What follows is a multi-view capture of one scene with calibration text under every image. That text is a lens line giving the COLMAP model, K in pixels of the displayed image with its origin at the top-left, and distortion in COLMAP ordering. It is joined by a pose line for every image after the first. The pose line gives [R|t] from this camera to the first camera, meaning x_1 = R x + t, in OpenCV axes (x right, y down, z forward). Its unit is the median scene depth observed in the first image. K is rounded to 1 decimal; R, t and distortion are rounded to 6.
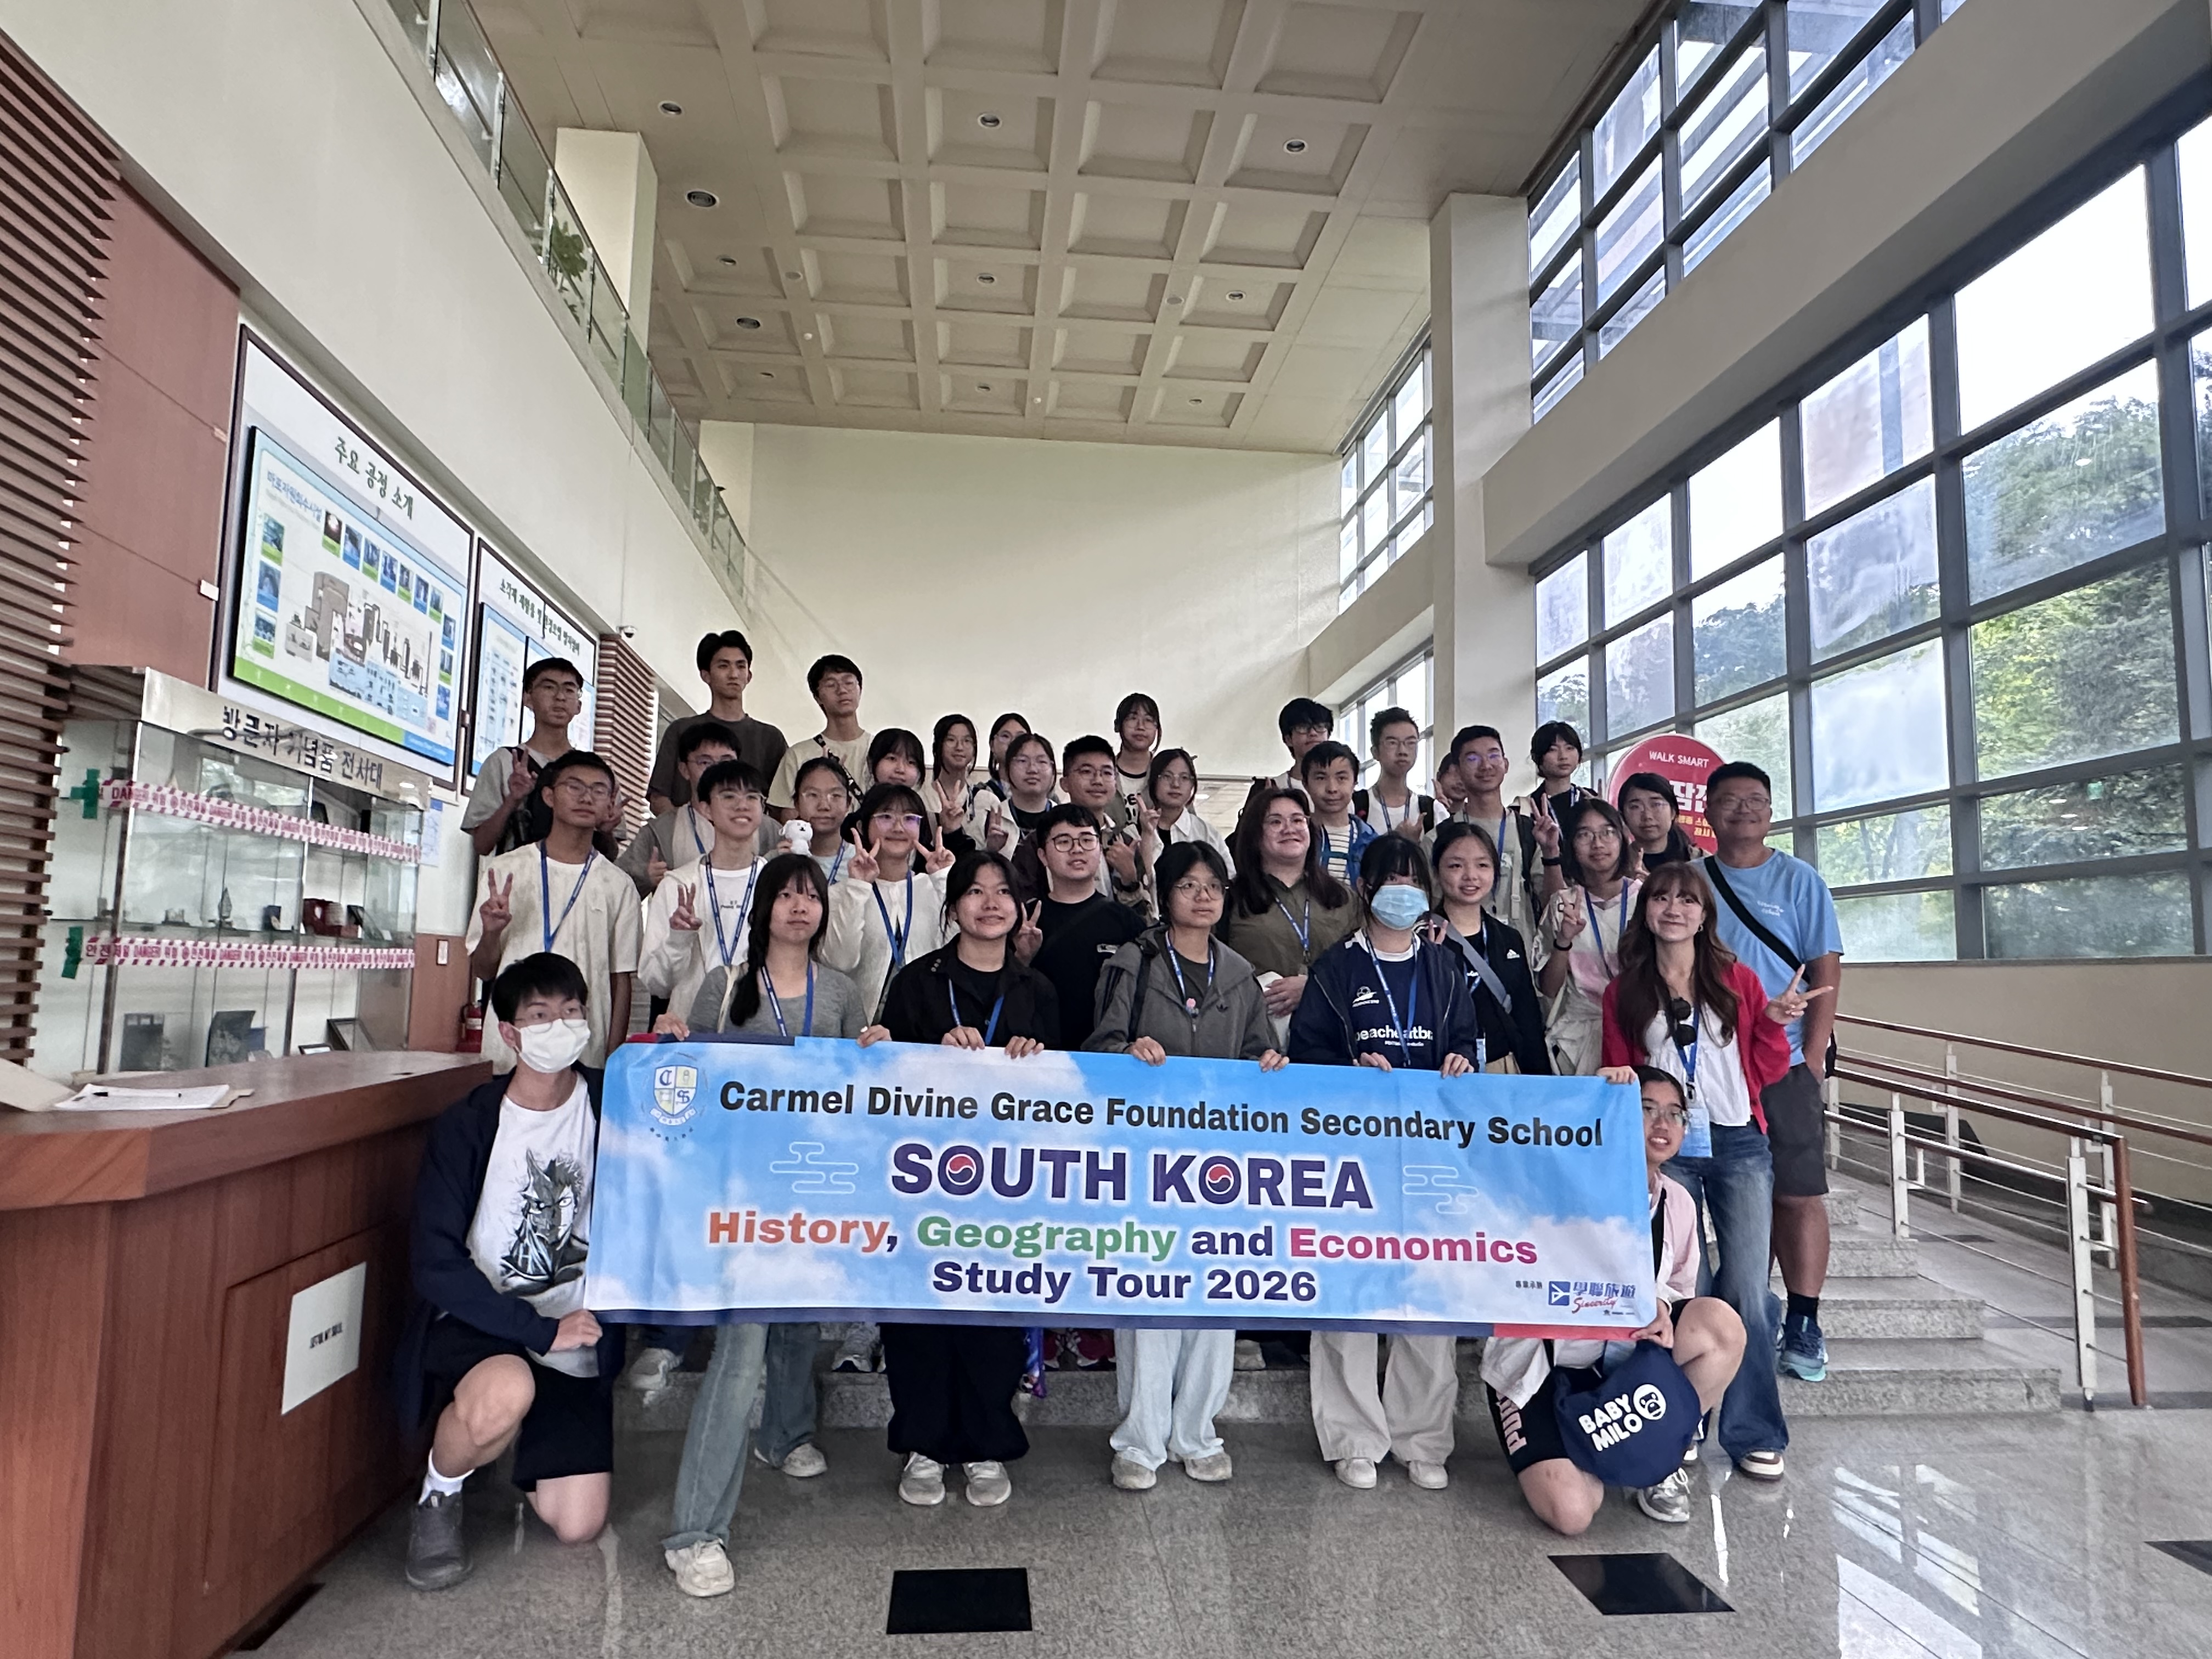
lens RADIAL K [[1373.2, 0, 1116.5], [0, 1373.2, 828.9], [0, 0, 1]] dist [-0.000573, -0.002760]
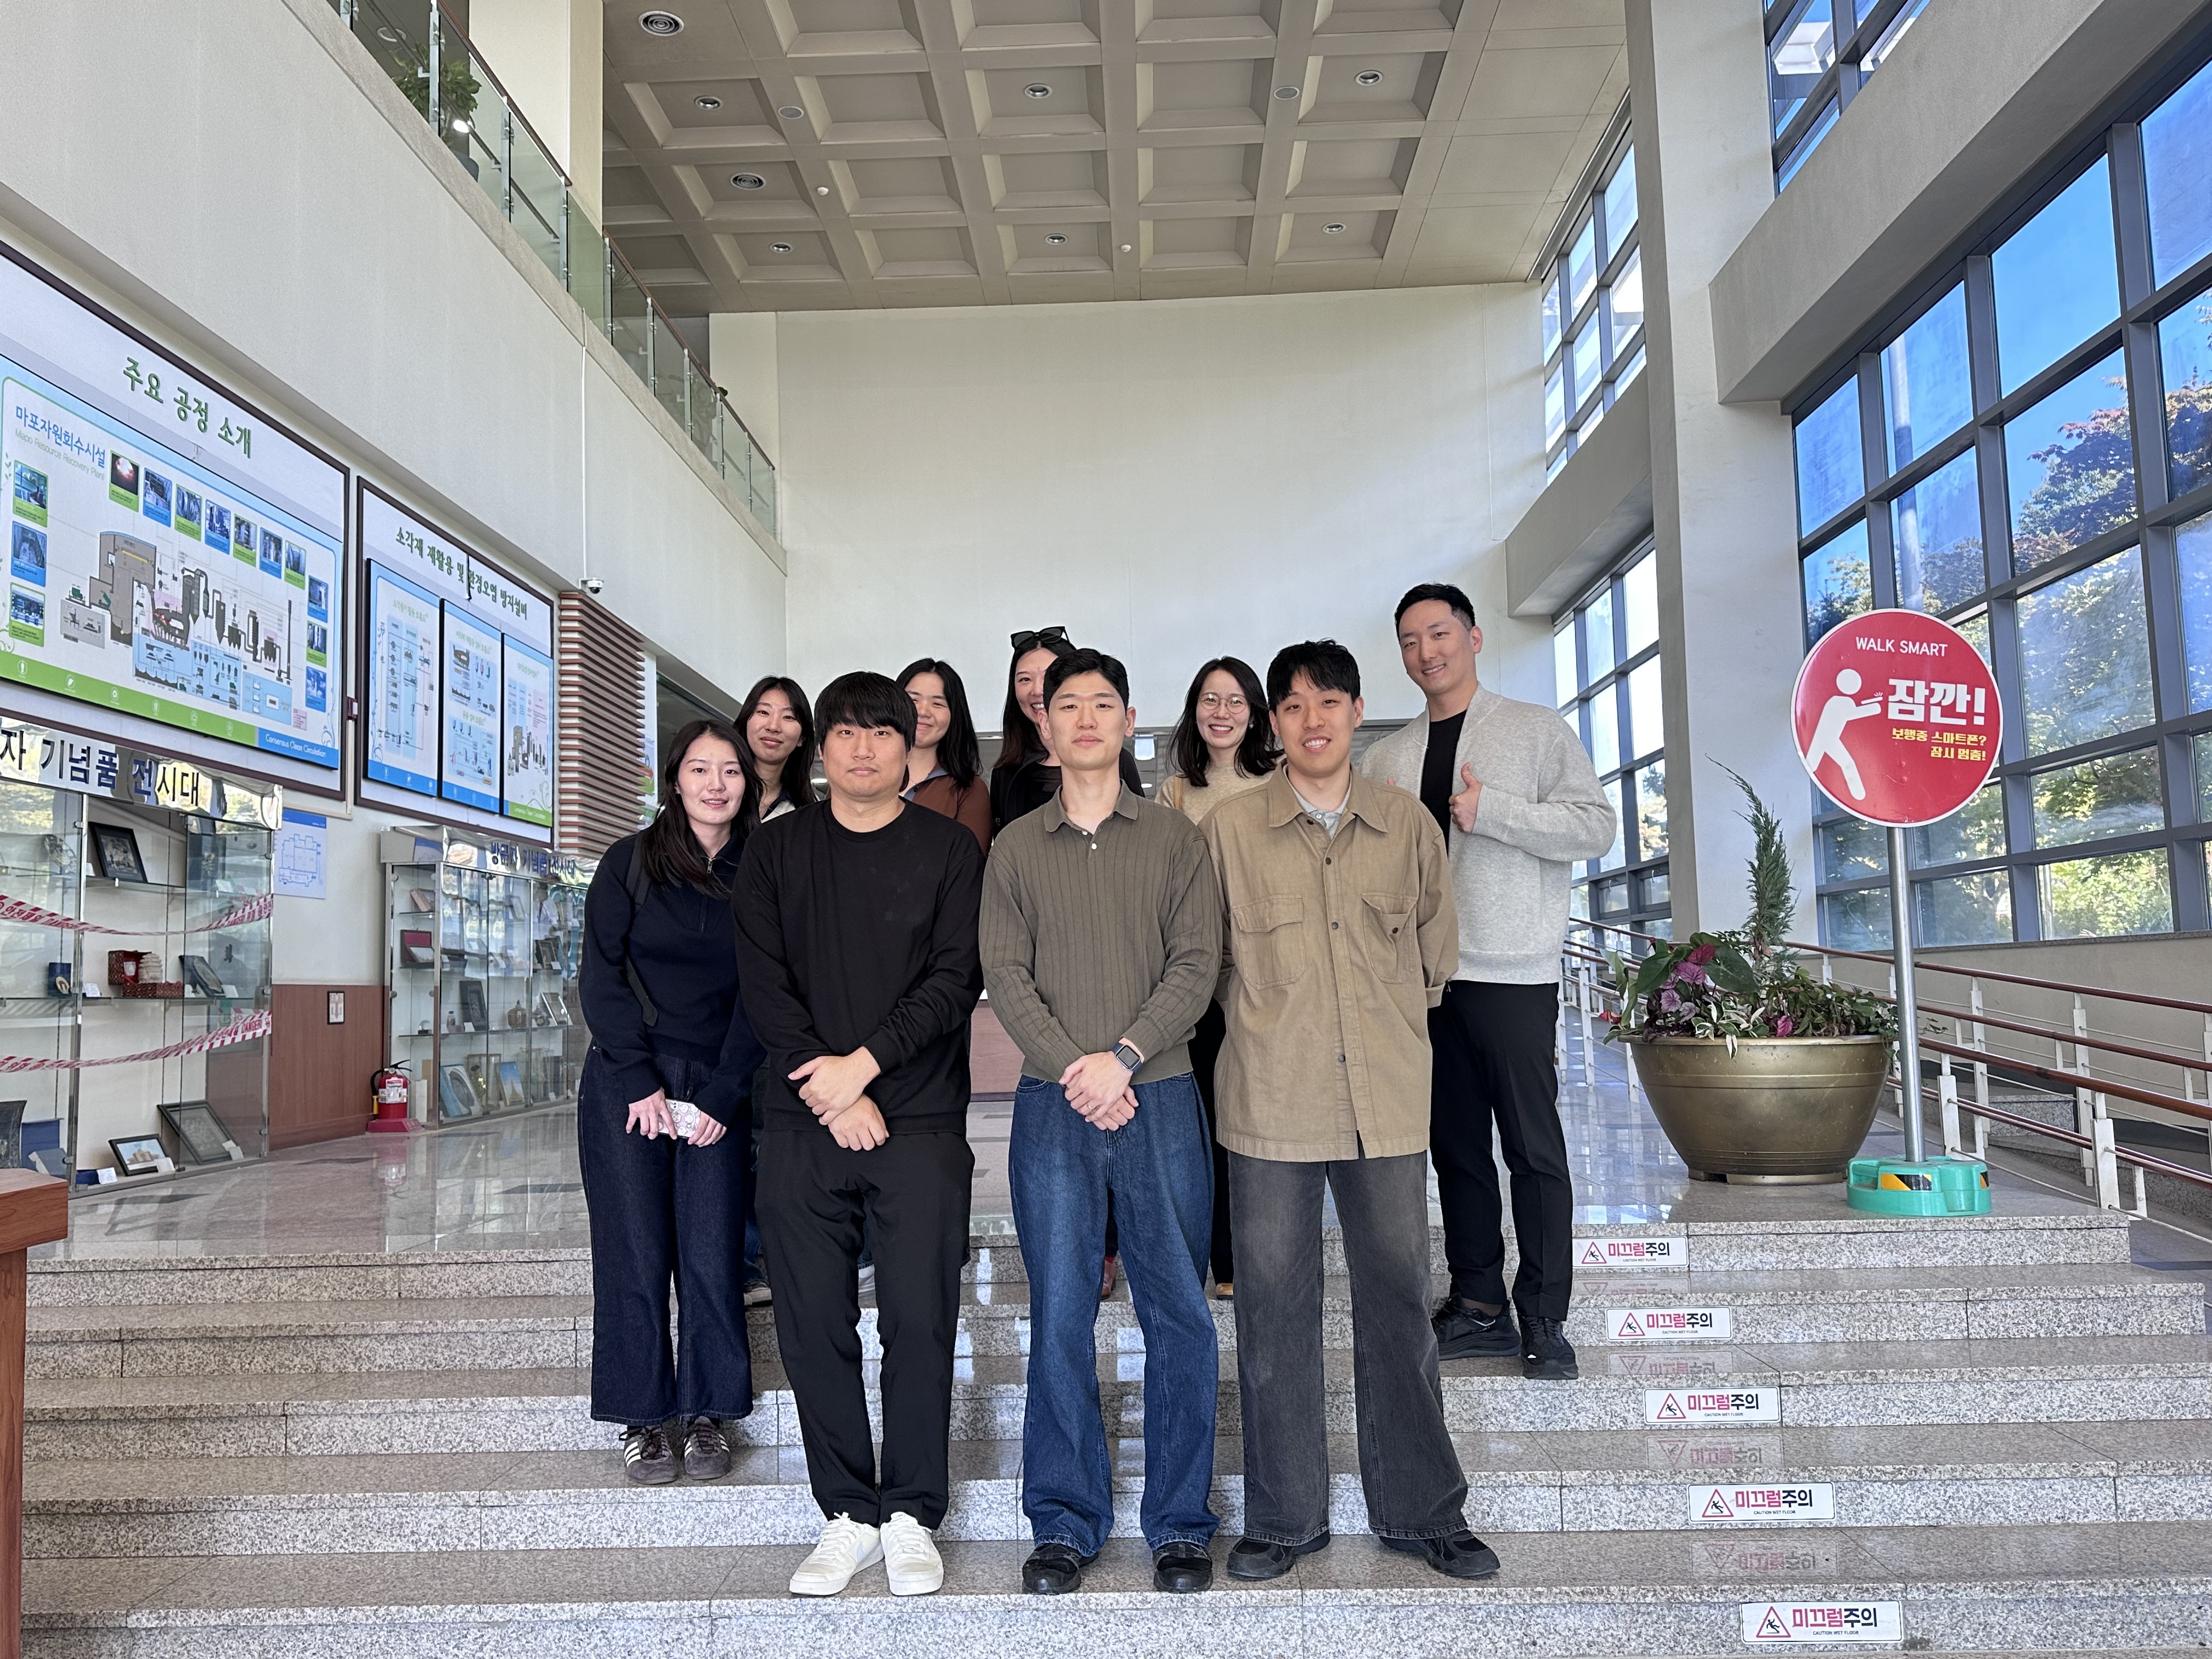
lens RADIAL K [[1744.5, 0, 1096.6], [0, 1744.5, 833.5], [0, 0, 1]] dist [0.034099, -0.038767]
pose [[0.991415, -0.058121, -0.117126, 0.062965], [0.060145, 0.998094, 0.013822, 0.002870], [0.116099, -0.020747, 0.993021, 0.053892]]
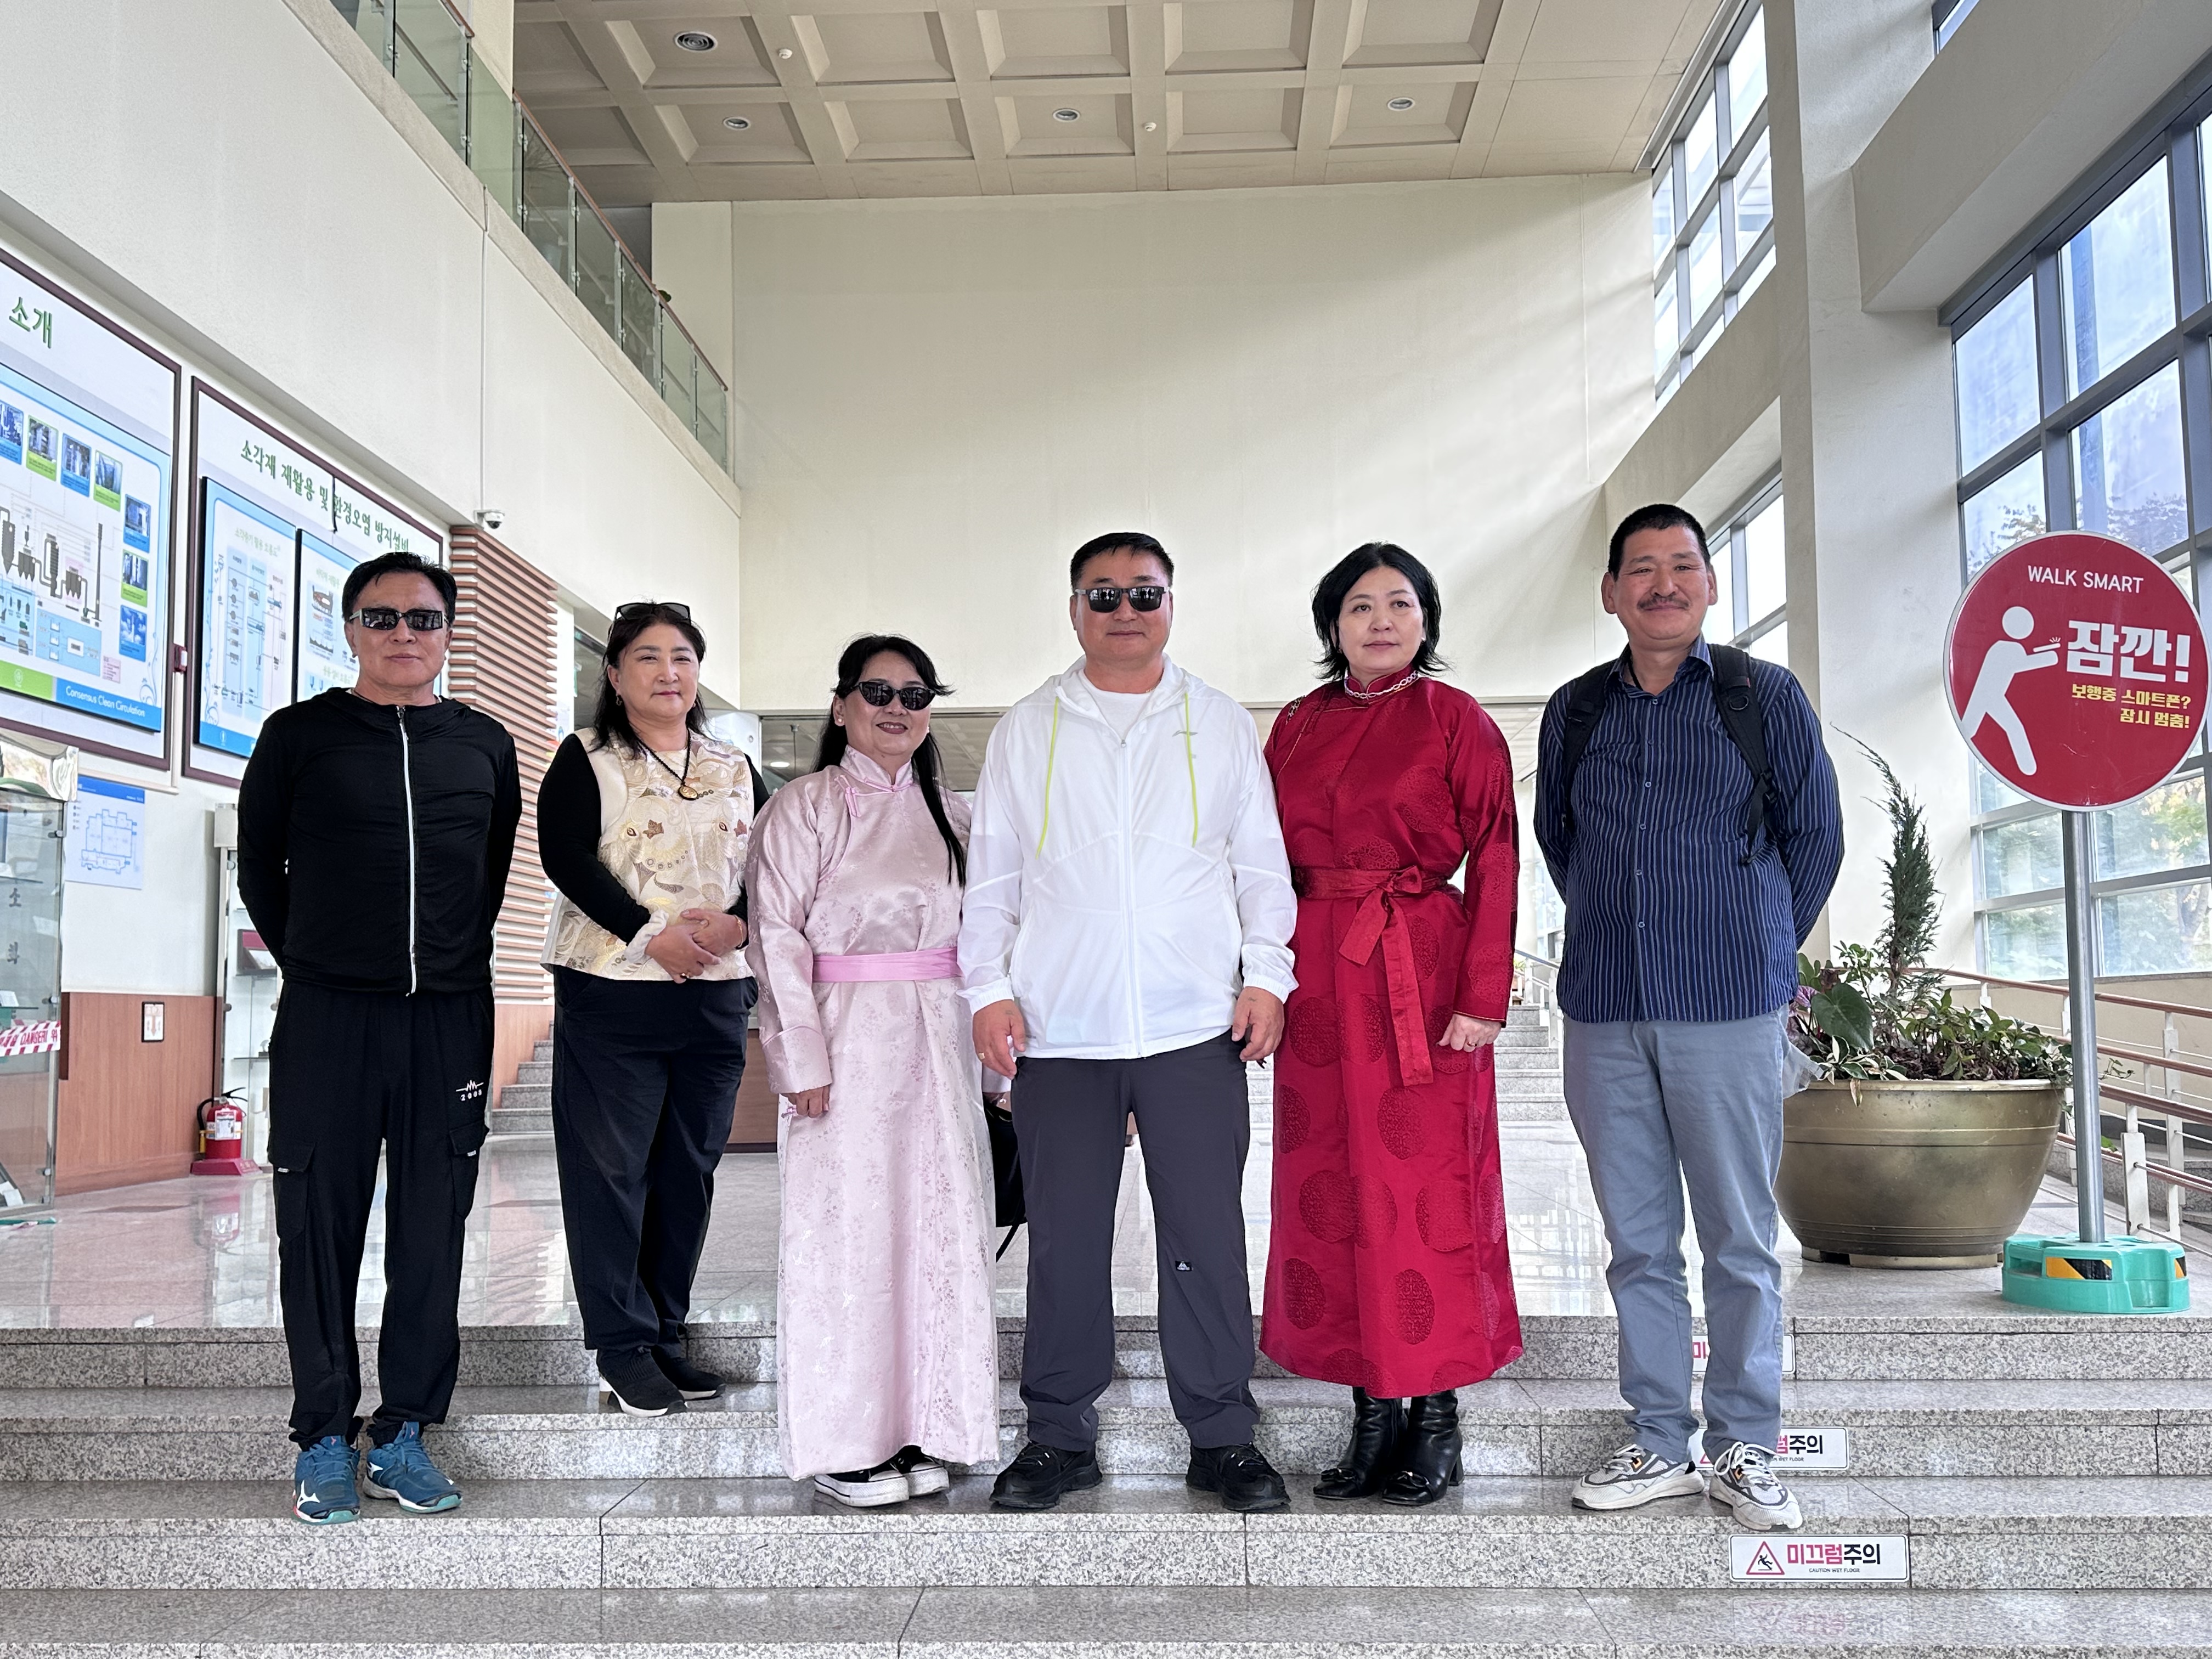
lens RADIAL K [[2071.0, 0, 1084.1], [0, 2071.0, 846.0], [0, 0, 1]] dist [0.015558, 0.000000]
pose [[0.990119, -0.044416, -0.133009, 0.074022], [0.047293, 0.998709, 0.018545, 0.009922], [0.132014, -0.024652, 0.990941, 0.090215]]
